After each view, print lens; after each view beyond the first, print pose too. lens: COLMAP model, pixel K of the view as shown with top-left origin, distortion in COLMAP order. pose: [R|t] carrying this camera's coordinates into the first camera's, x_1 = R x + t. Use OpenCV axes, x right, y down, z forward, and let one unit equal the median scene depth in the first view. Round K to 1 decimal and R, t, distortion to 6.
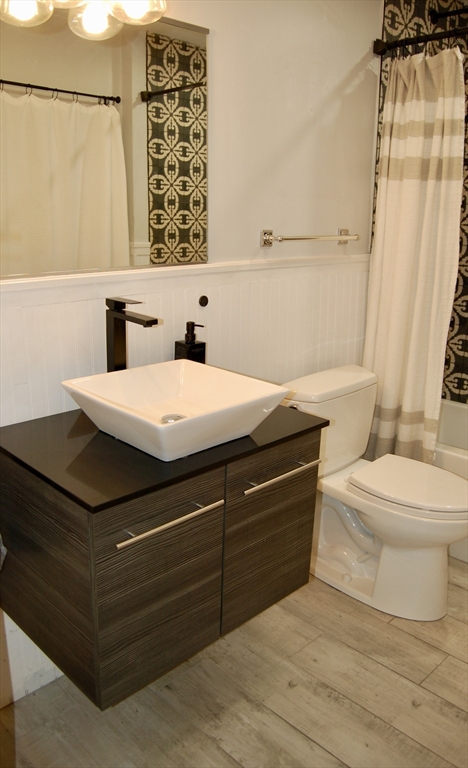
lens RADIAL K [[591.2, 0, 234.0], [0, 591.2, 384.0], [0, 0, 1]] dist [-0.095633, 0.044803]
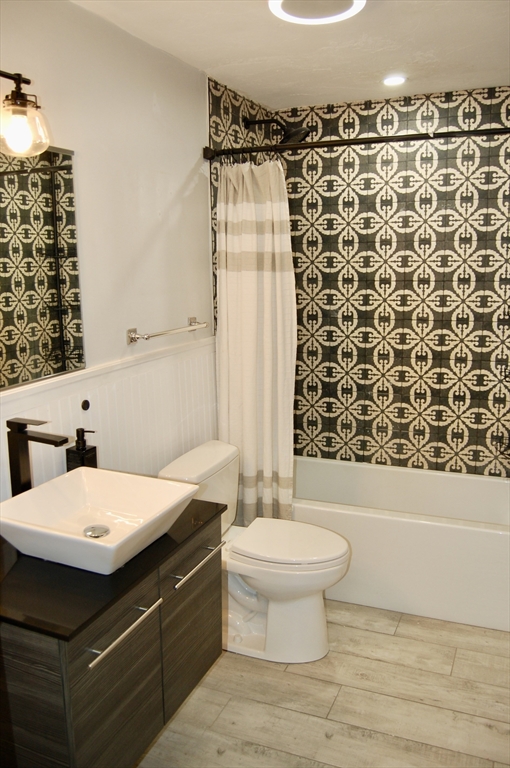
lens RADIAL K [[619.8, 0, 255.0], [0, 619.8, 384.0], [0, 0, 1]] dist [-0.098922, 0.042914]
pose [[0.921255, -0.099300, 0.376069, -0.170546], [0.125626, 0.991007, -0.046071, -0.085794], [-0.368112, 0.089687, 0.925446, -0.103411]]
